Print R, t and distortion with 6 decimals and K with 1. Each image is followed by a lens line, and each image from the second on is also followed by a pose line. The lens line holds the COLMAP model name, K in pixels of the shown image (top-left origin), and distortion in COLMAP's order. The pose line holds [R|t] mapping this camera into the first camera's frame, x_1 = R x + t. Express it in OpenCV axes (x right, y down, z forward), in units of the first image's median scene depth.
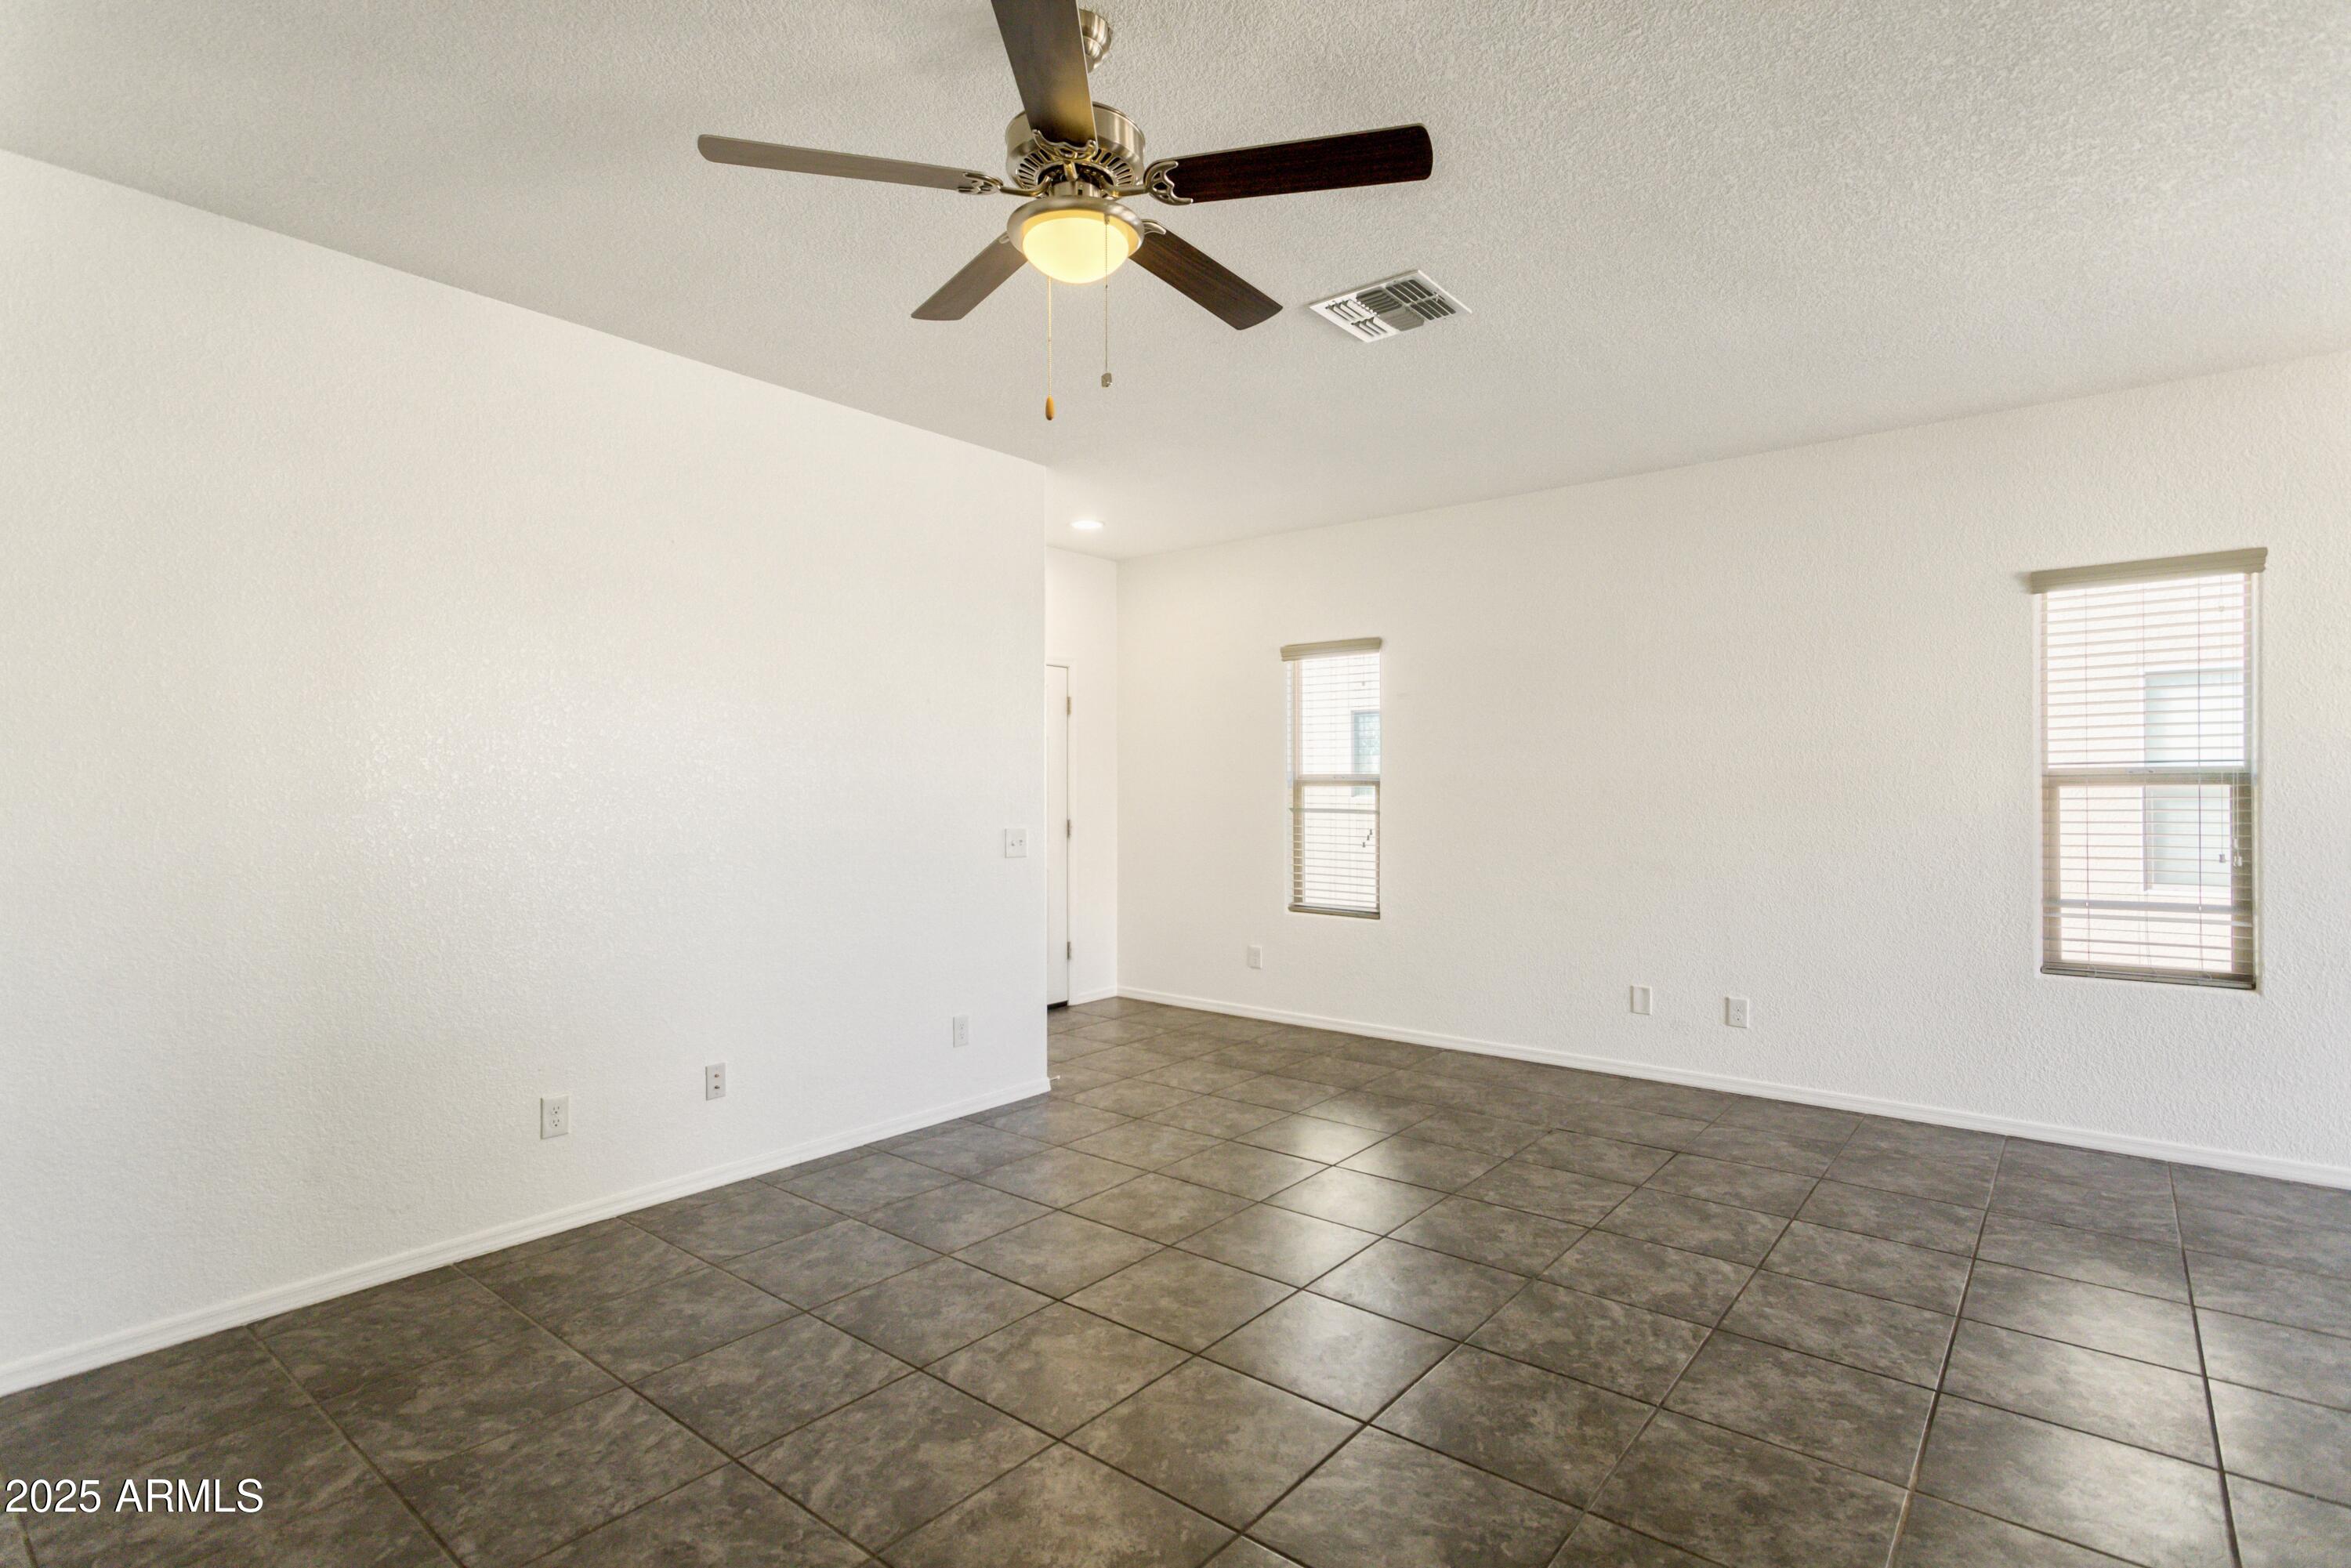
lens RADIAL K [[1134.5, 0, 1164.2], [0, 1134.5, 796.1], [0, 0, 1]] dist [0.010797, -0.001103]
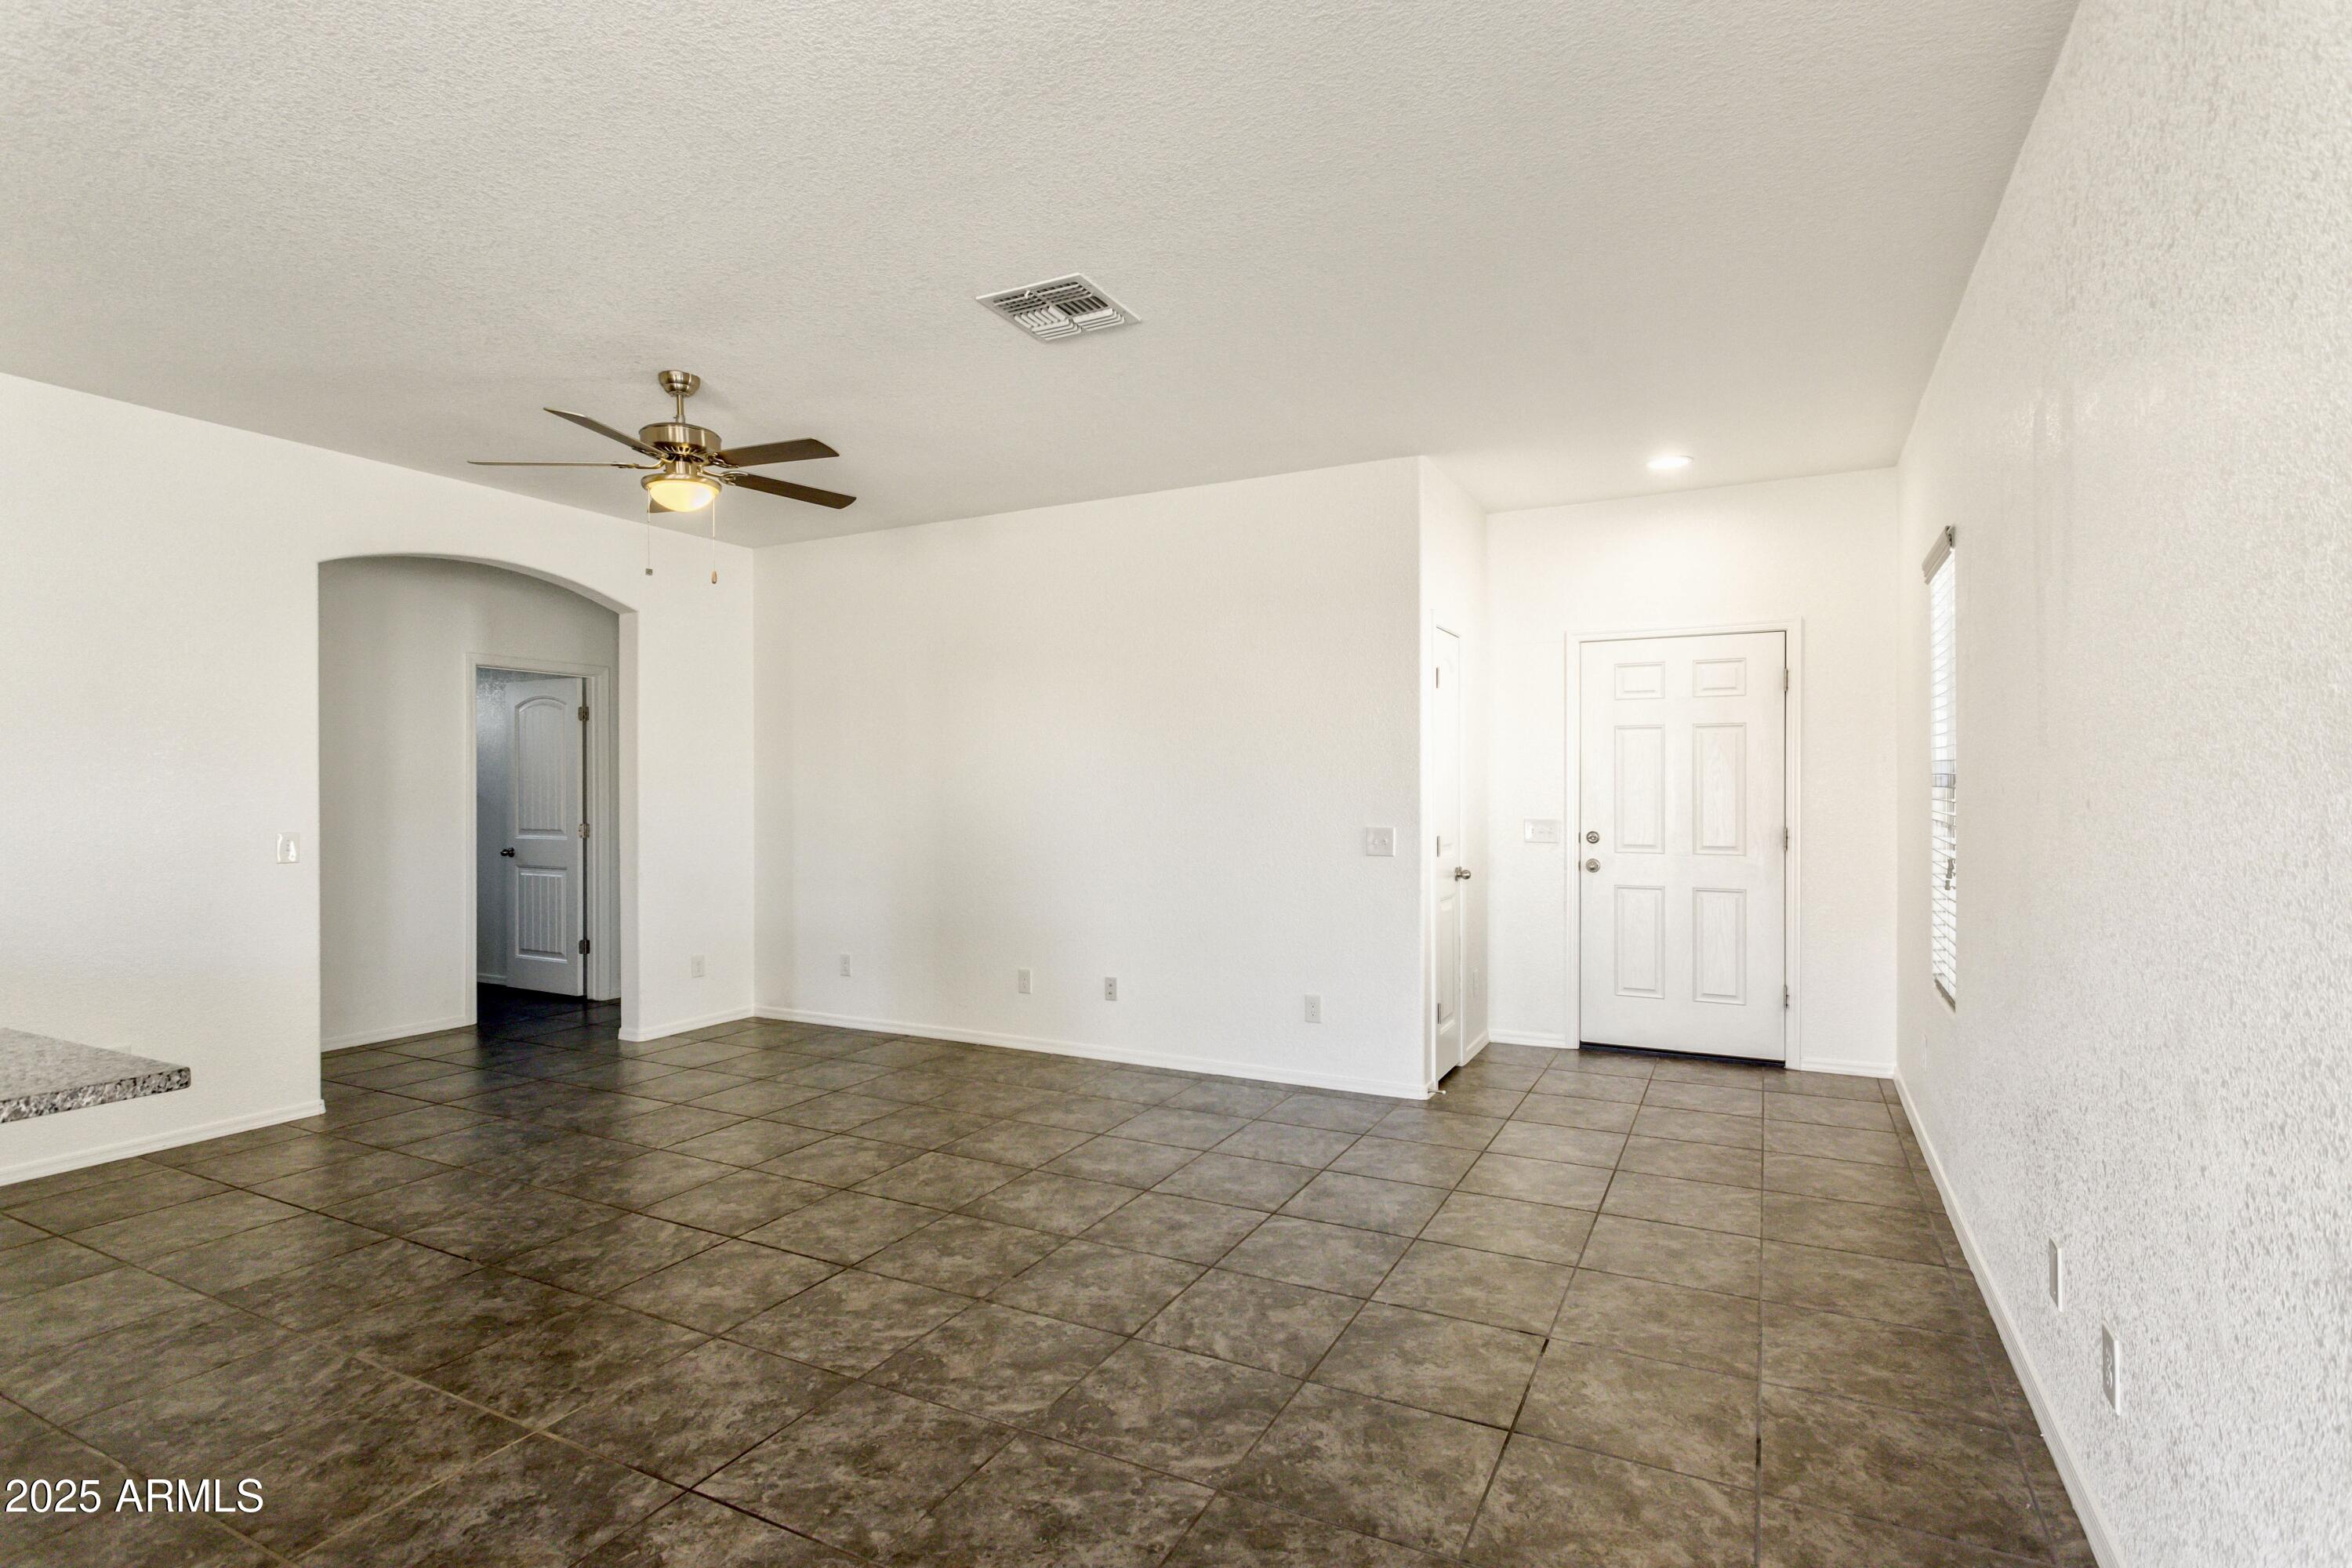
lens RADIAL K [[1135.0, 0, 1183.8], [0, 1135.0, 788.1], [0, 0, 1]] dist [0.010797, -0.001103]
pose [[0.214226, 0.002837, -0.976780, 1.171585], [-0.004323, 0.999989, 0.001956, -0.012857], [0.976775, 0.003804, 0.214236, 0.860343]]
